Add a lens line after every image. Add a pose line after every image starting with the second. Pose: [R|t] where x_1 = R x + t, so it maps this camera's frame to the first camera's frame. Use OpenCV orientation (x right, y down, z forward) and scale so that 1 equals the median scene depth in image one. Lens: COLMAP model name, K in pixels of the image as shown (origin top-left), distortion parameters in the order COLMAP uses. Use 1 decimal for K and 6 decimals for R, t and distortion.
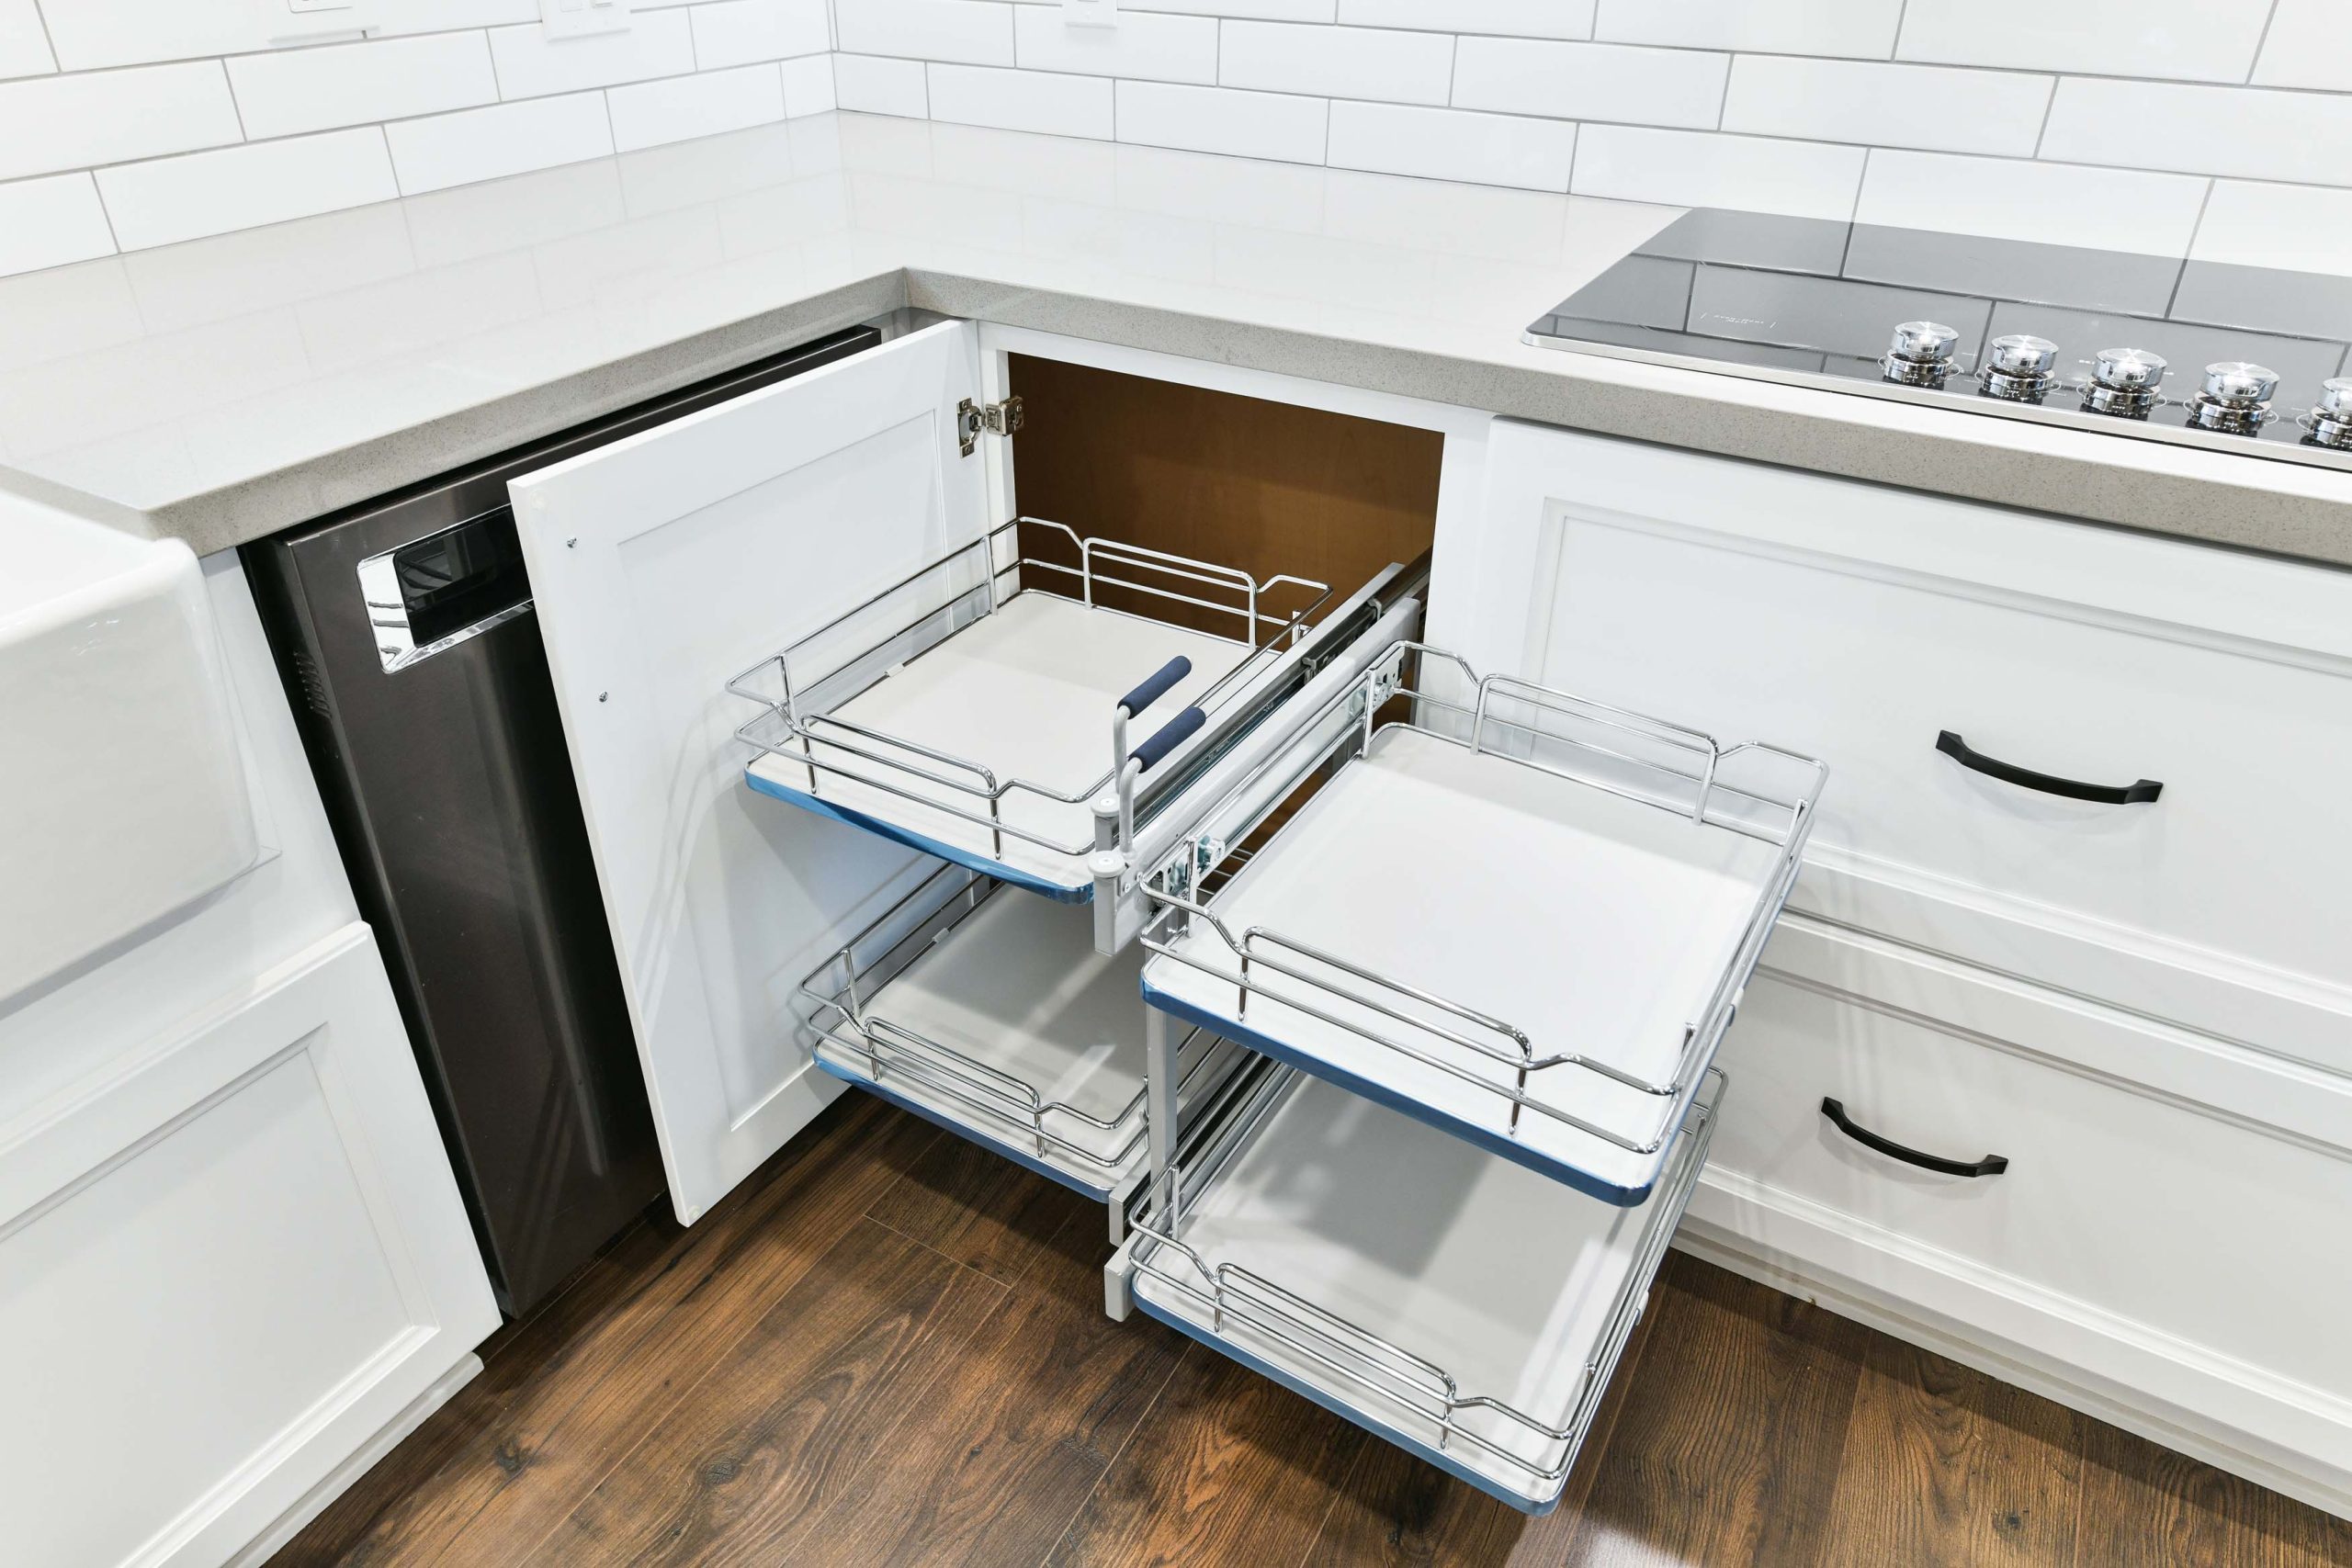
lens RADIAL K [[1541.5, 0, 1171.2], [0, 1541.5, 778.2], [0, 0, 1]] dist [0.000356, -0.000320]
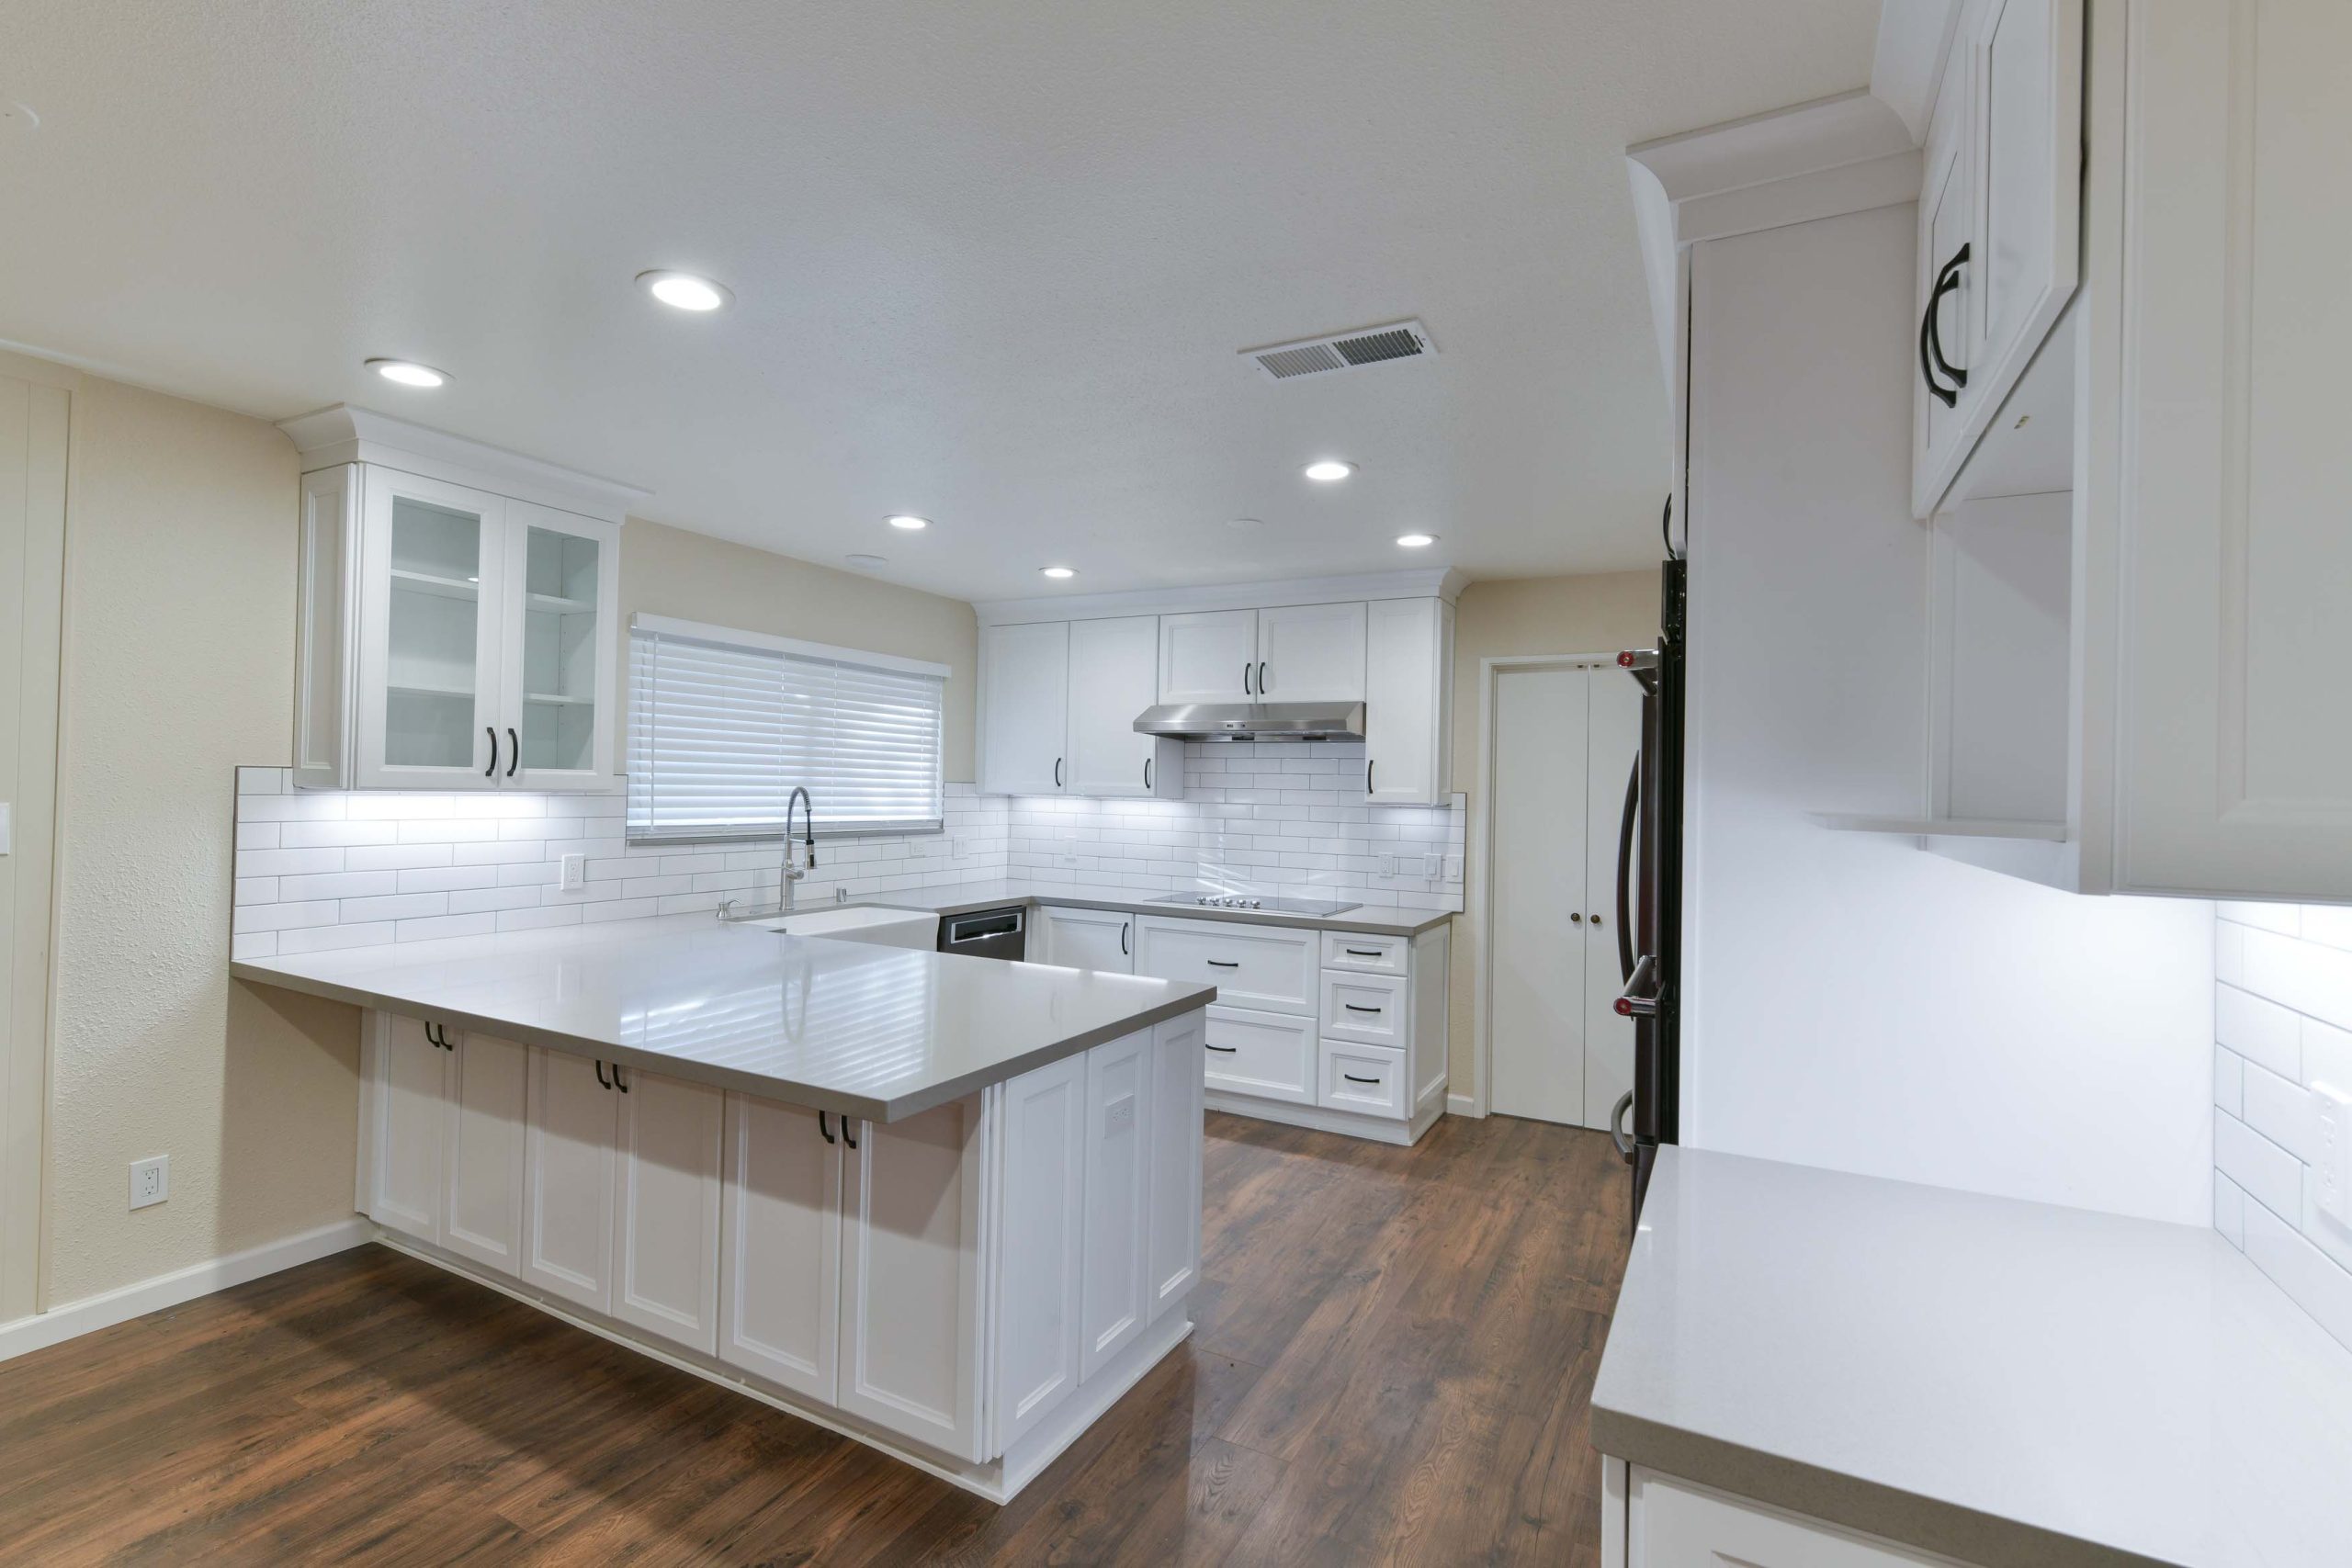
lens RADIAL K [[1059.1, 0, 1170.1], [0, 1059.1, 779.6], [0, 0, 1]] dist [0.002399, -0.000081]
pose [[0.999151, 0.016336, 0.037813, 0.157281], [0.006283, 0.846805, -0.531866, 1.289237], [-0.040709, 0.531652, 0.845984, -2.342297]]
